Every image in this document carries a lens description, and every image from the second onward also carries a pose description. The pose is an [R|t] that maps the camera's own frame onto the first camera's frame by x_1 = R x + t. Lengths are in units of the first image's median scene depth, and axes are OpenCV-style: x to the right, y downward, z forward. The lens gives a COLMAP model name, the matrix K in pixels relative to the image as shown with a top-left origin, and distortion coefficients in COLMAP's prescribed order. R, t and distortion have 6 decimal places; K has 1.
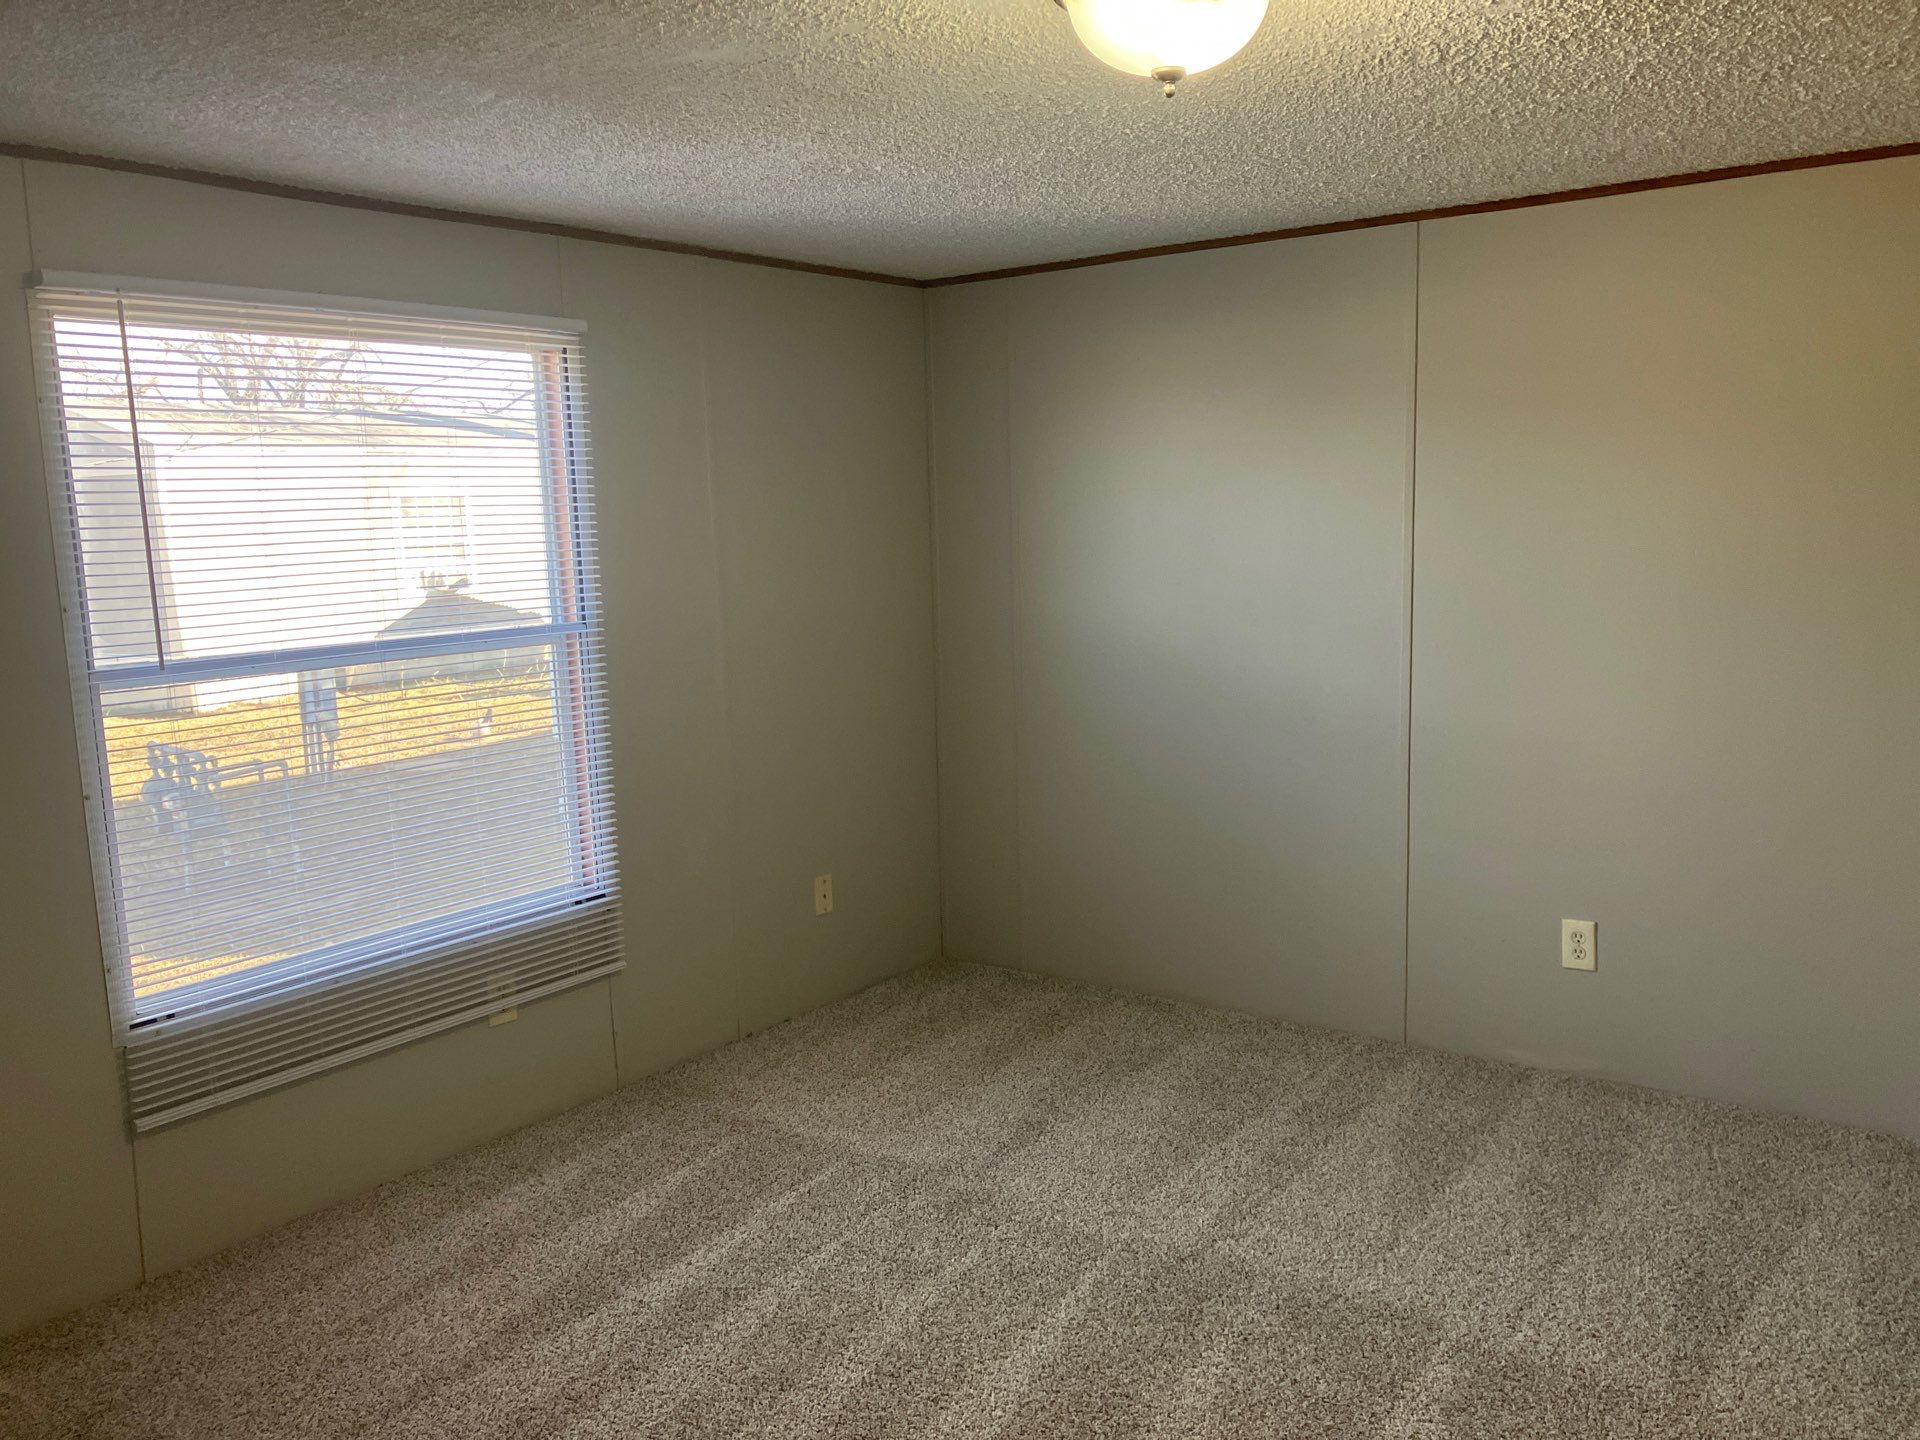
lens RADIAL K [[1577.0, 0, 937.8], [0, 1577.0, 718.7], [0, 0, 1]] dist [0.087983, -0.080873]
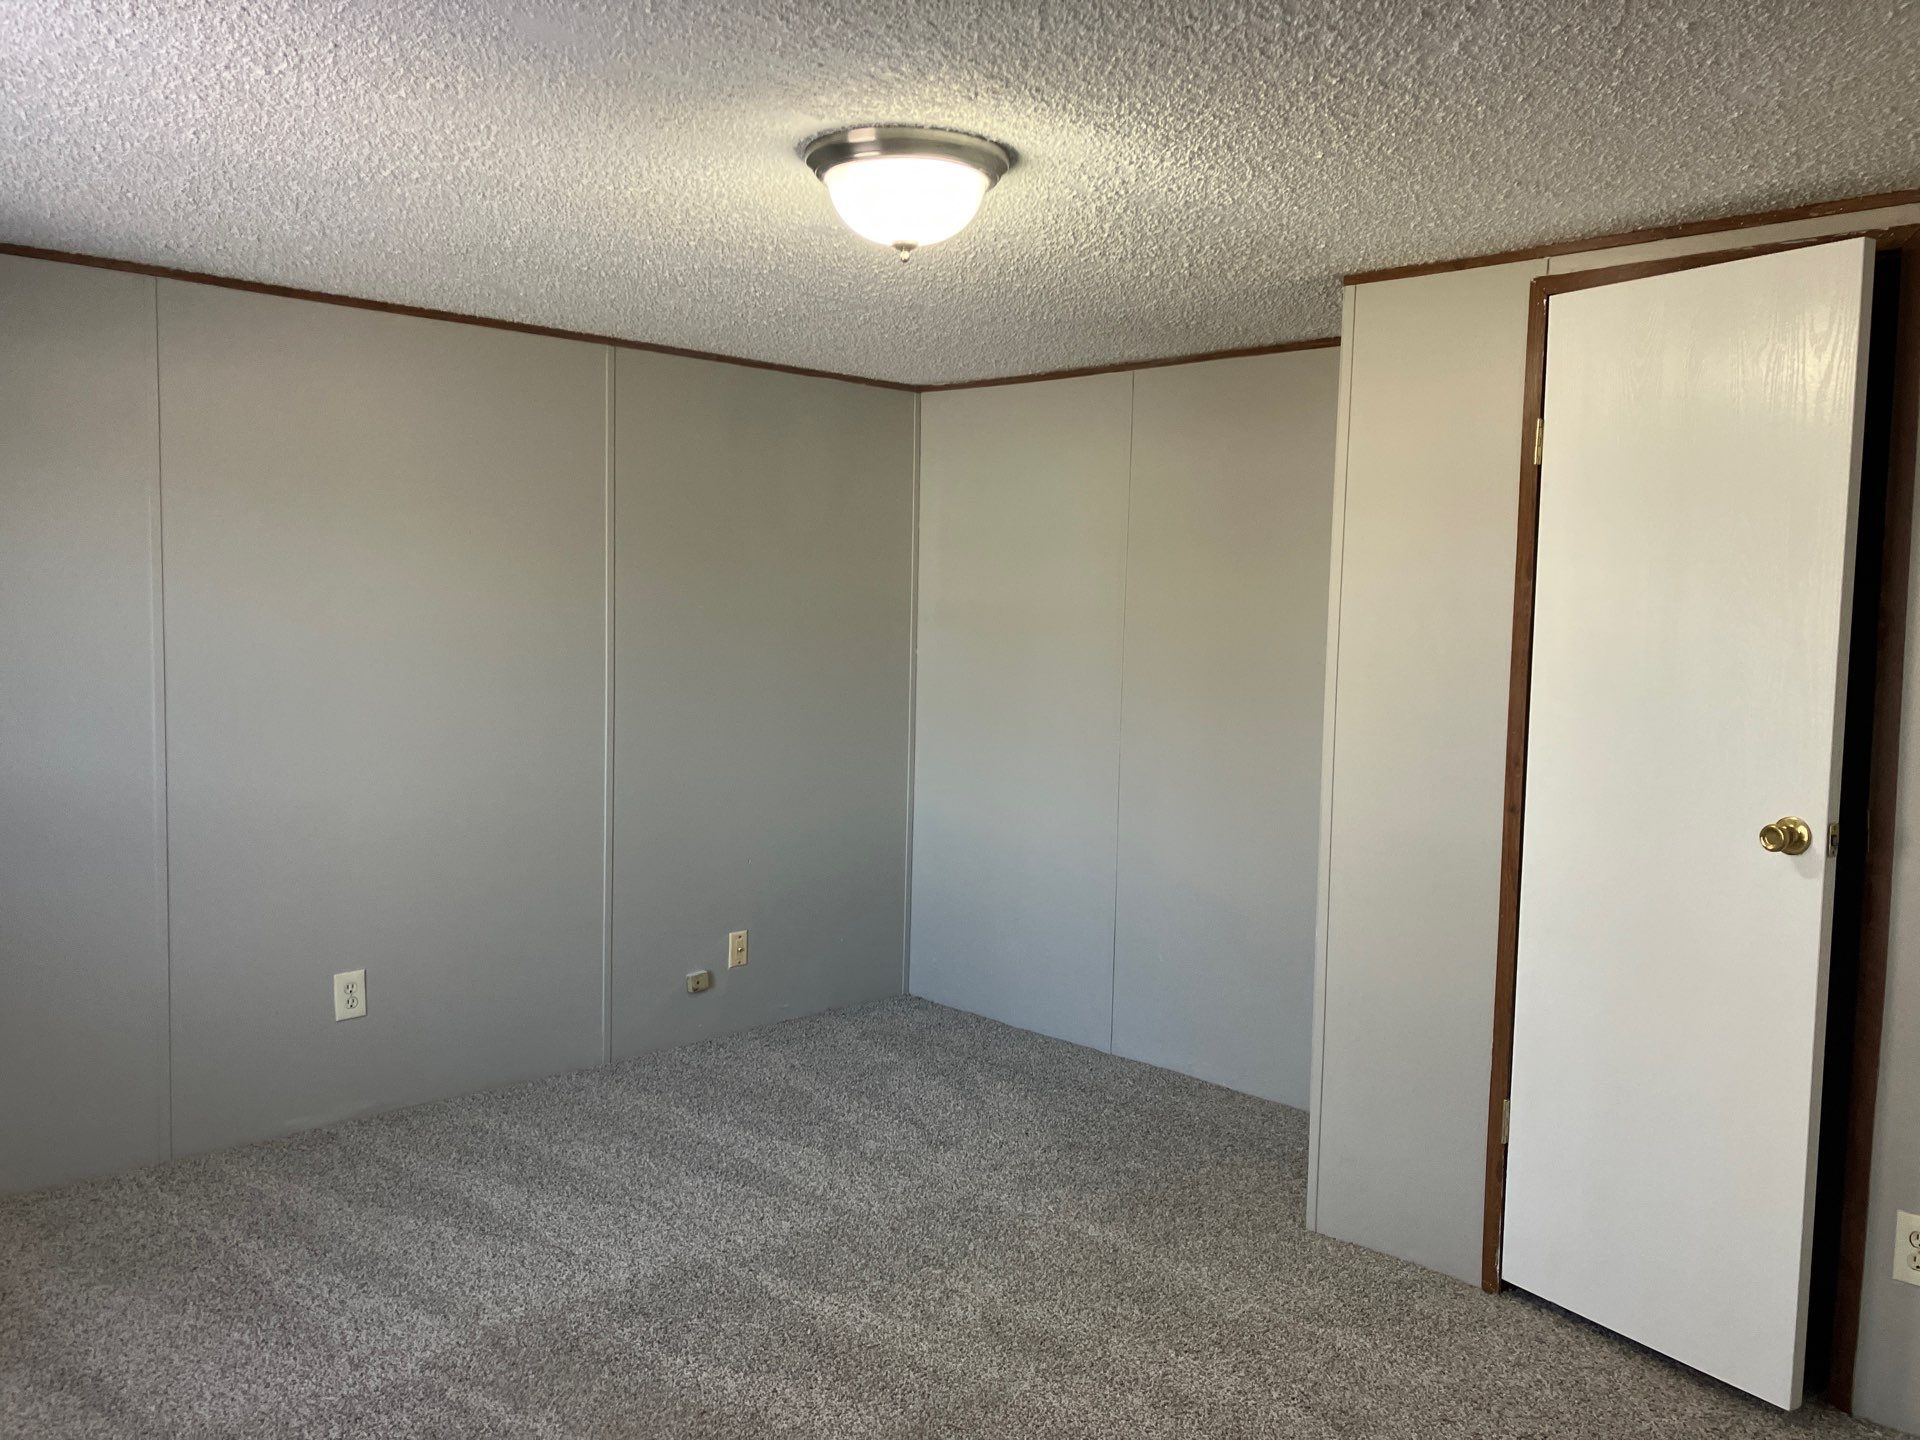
lens RADIAL K [[1577.0, 0, 937.8], [0, 1577.0, 718.7], [0, 0, 1]] dist [0.087983, -0.080873]
pose [[0.168808, -0.048228, 0.984468, -0.605613], [0.110559, 0.993425, 0.029709, -0.032634], [-0.979429, 0.103826, 0.173030, 0.426838]]
